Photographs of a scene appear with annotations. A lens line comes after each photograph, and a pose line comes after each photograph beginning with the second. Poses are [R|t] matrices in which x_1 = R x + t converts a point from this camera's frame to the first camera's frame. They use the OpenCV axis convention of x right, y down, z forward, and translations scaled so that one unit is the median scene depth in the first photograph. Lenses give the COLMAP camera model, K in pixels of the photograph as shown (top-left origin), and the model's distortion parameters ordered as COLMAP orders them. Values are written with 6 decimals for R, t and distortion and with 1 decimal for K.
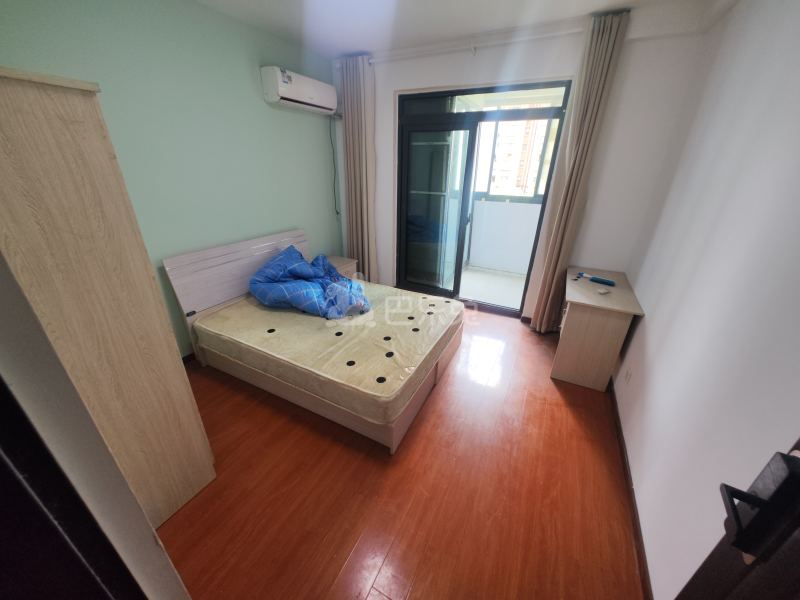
lens RADIAL K [[301.2, 0, 396.9], [0, 301.2, 301.4], [0, 0, 1]] dist [0.002372, -0.001415]
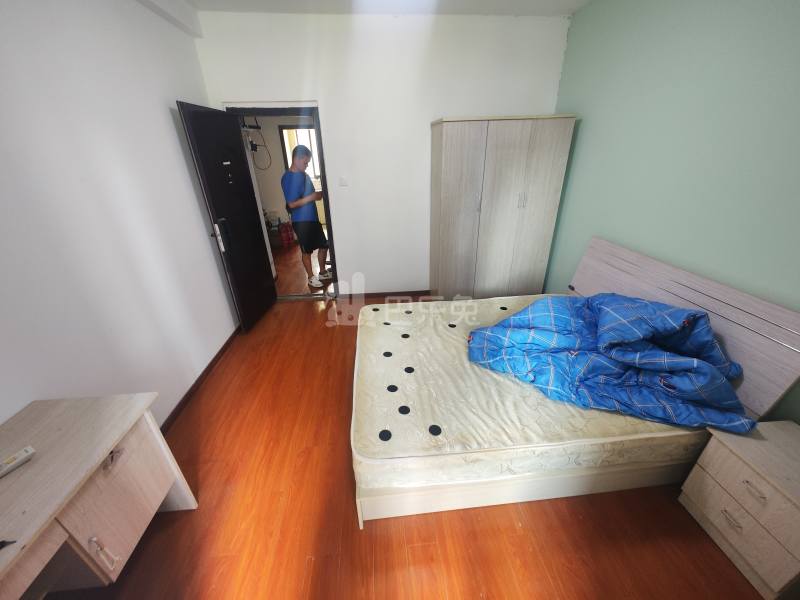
lens RADIAL K [[301.2, 0, 395.1], [0, 301.2, 299.1], [0, 0, 1]] dist [0.002372, -0.001415]
pose [[-0.842575, 0.236458, -0.483895, 0.386265], [-0.218358, 0.671331, 0.708262, -0.559597], [0.492328, 0.702426, -0.514014, 1.267267]]
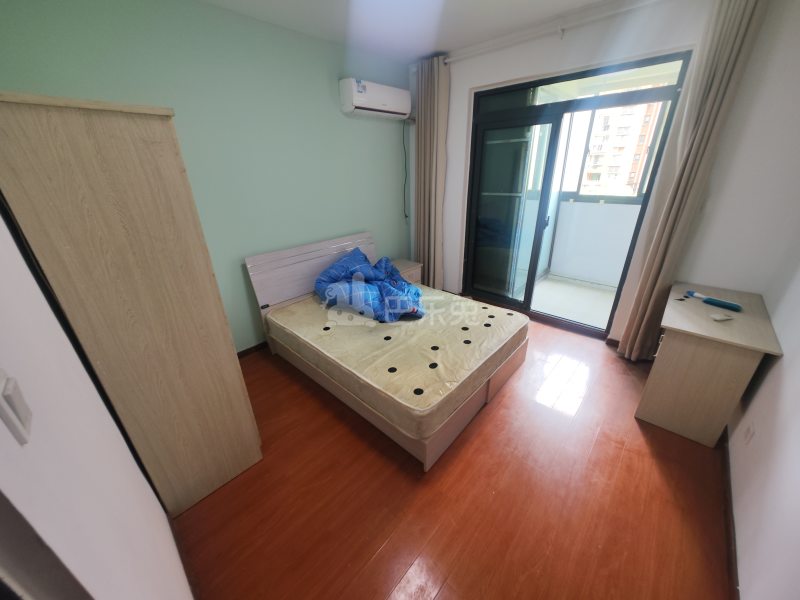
lens RADIAL K [[301.2, 0, 396.3], [0, 301.2, 301.0], [0, 0, 1]] dist [0.002372, -0.001415]
pose [[0.963899, 0.068896, -0.257201, 0.078162], [-0.071342, 0.997452, -0.000178, -0.015409], [0.256533, 0.018521, 0.966358, 0.041065]]
